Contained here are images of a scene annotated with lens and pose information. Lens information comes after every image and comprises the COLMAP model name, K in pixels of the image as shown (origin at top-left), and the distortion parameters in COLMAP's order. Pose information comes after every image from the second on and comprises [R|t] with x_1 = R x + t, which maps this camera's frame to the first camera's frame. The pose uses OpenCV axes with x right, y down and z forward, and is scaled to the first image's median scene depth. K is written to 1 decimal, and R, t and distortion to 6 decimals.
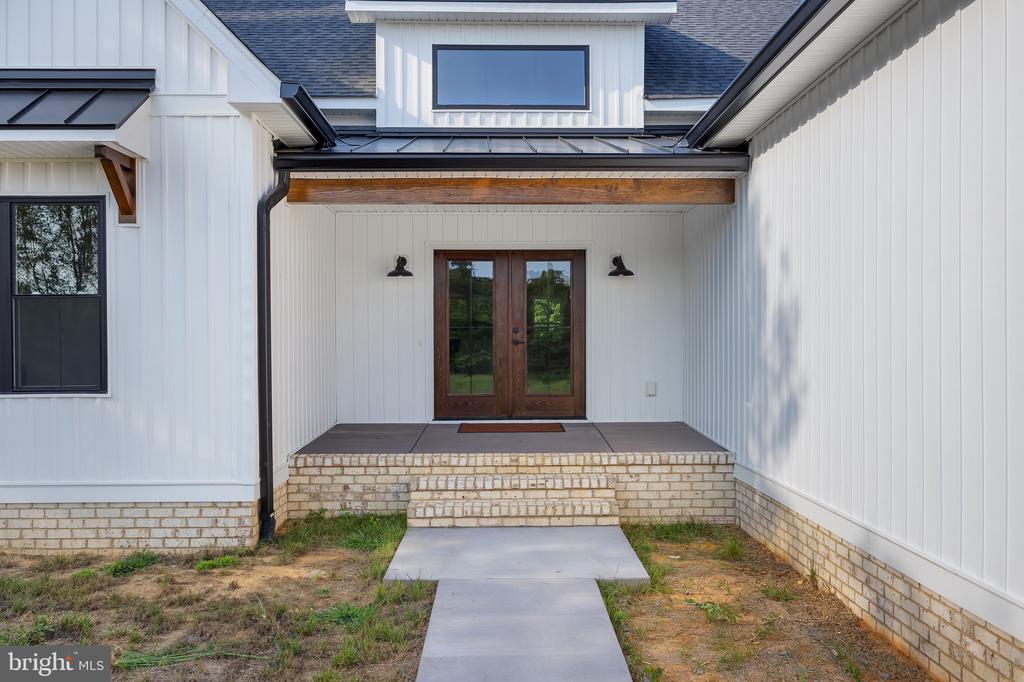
lens RADIAL K [[847.6, 0, 512.0], [0, 847.6, 341.0], [0, 0, 1]] dist [0.010865, 0.006580]
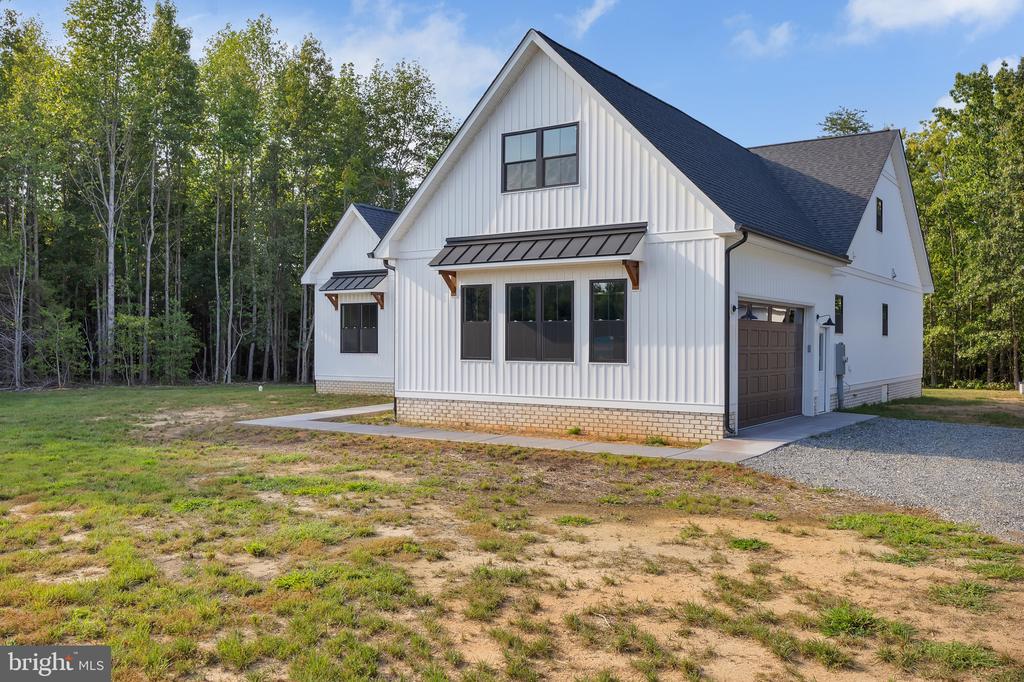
lens RADIAL K [[861.2, 0, 512.0], [0, 861.2, 341.0], [0, 0, 1]] dist [-0.001780, 0.000266]
pose [[0.812896, 0.005238, -0.582385, 1.569374], [-0.005225, 0.999985, 0.001700, -0.003748], [0.582385, 0.001661, 0.812911, -1.248856]]
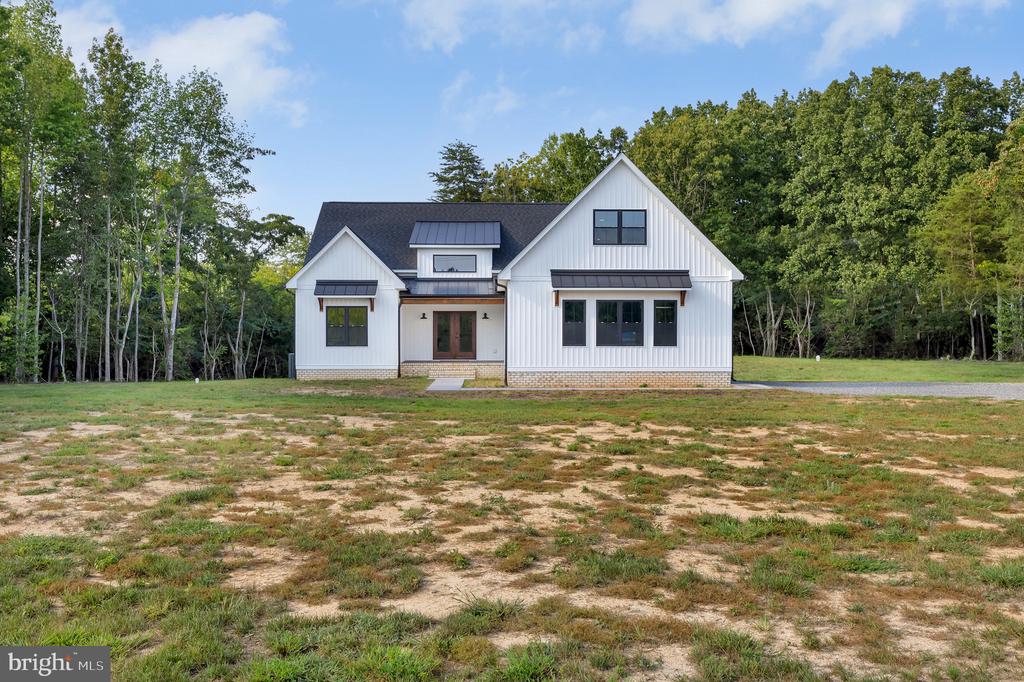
lens RADIAL K [[1014.8, 0, 488.7], [0, 1014.8, 342.8], [0, 0, 1]] dist [-0.009761, -0.006098]
pose [[0.999847, 0.002702, -0.017292, 0.217885], [-0.002815, 0.999975, -0.006497, 0.052250], [0.017274, 0.006545, 0.999829, -3.297567]]
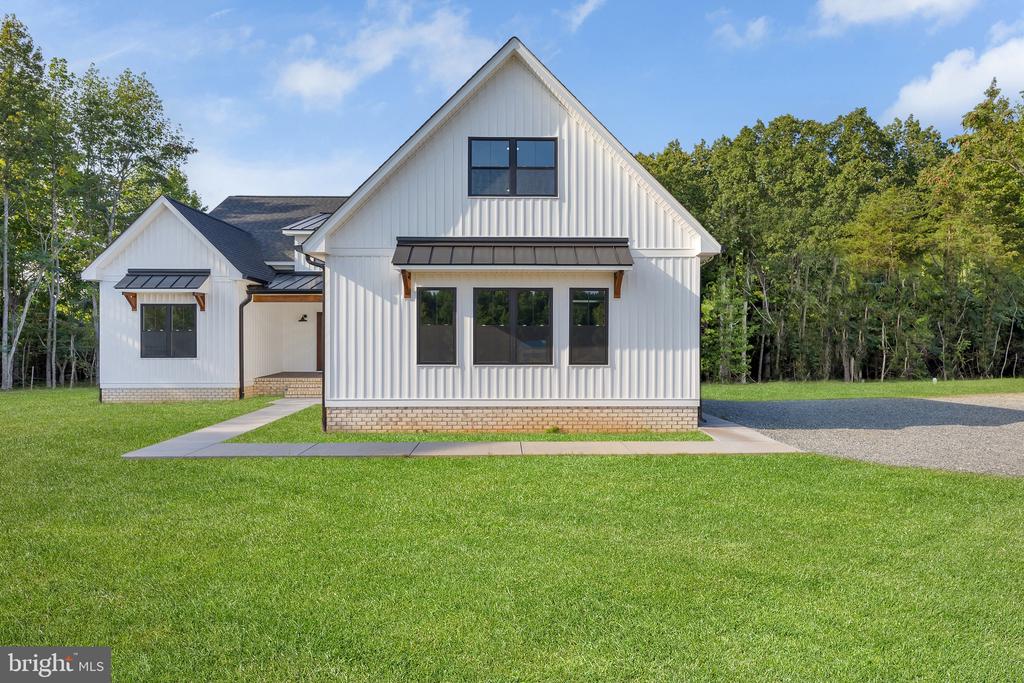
lens RADIAL K [[577.7, 0, 512.0], [0, 577.7, 341.5], [0, 0, 1]] dist [-0.001928, -0.001009]
pose [[0.999931, 0.003550, -0.011185, 0.618429], [-0.003576, 0.999991, -0.002249, -0.005423], [0.011177, 0.002289, 0.999935, -1.001499]]
